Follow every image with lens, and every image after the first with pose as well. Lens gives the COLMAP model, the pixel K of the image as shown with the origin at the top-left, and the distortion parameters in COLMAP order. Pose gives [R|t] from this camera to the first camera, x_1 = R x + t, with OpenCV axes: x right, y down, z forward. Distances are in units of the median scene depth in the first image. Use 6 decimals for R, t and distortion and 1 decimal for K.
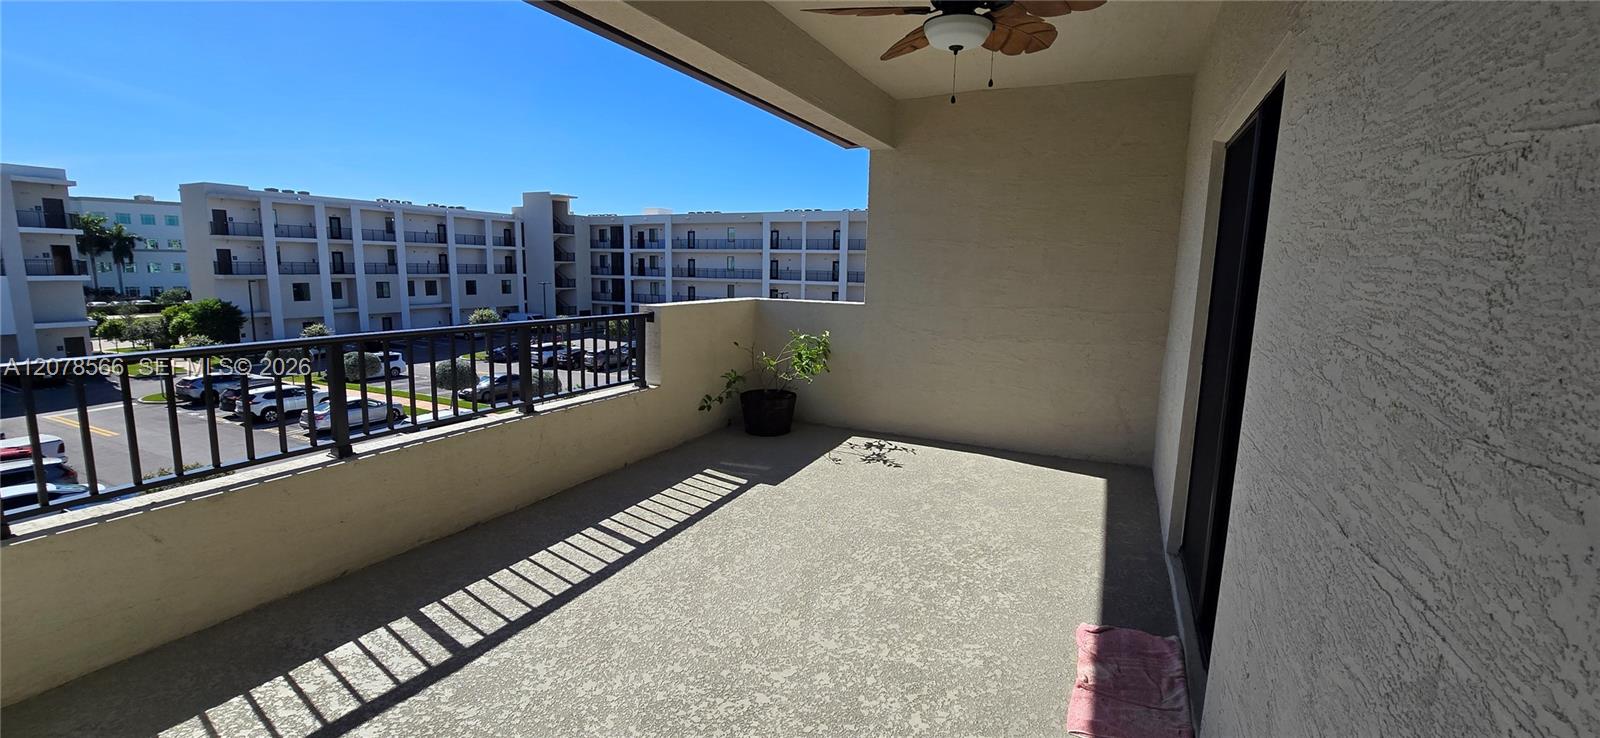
lens RADIAL K [[651.1, 0, 795.0], [0, 651.1, 363.6], [0, 0, 1]] dist [0.002766, -0.000132]
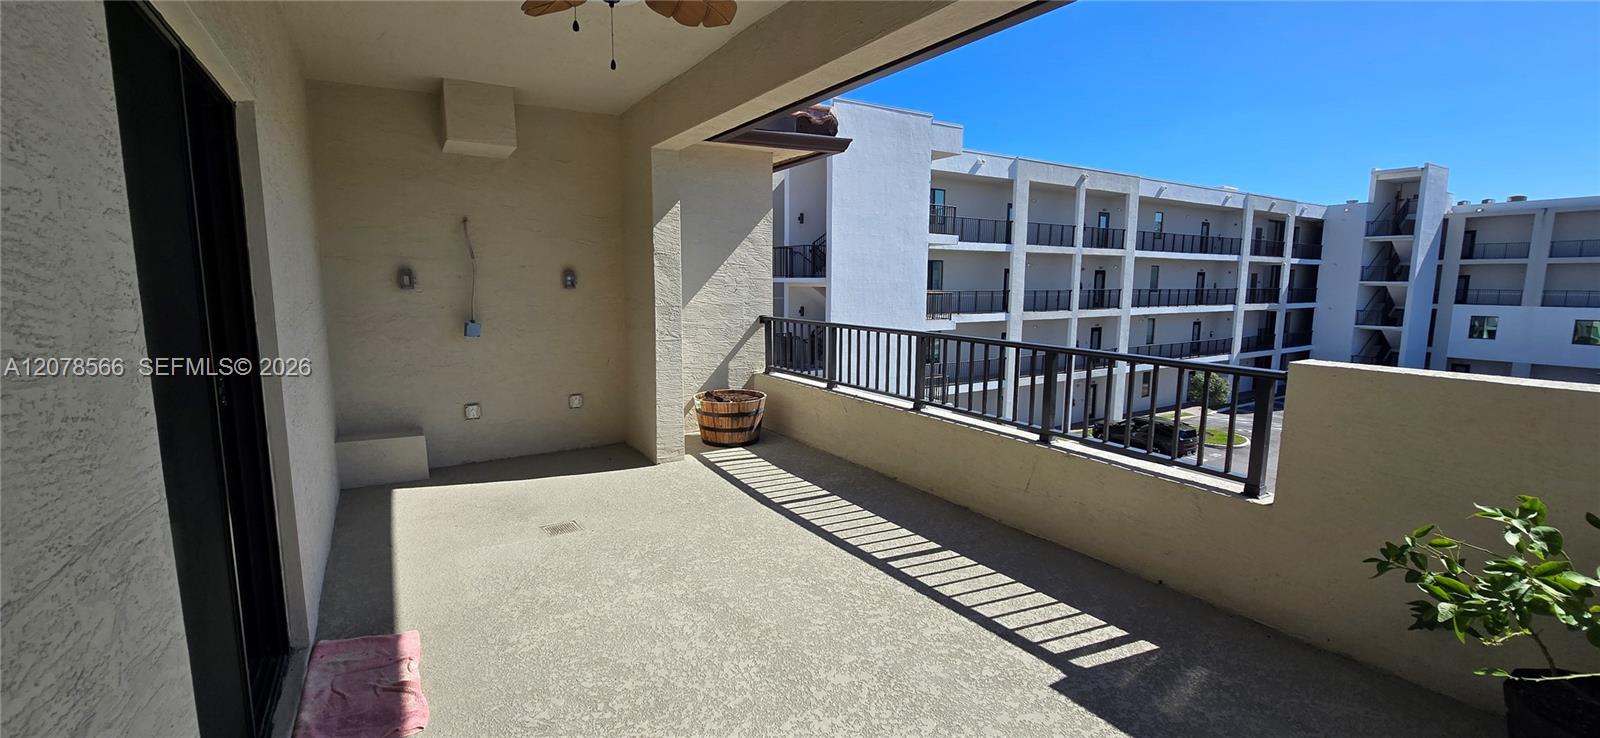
lens RADIAL K [[651.1, 0, 795.4], [0, 651.1, 368.4], [0, 0, 1]] dist [0.002766, -0.000132]
pose [[-0.520713, 0.092581, -0.848697, 0.606866], [-0.143090, 0.970576, 0.193669, -0.169461], [0.841655, 0.222286, -0.492144, 1.212568]]
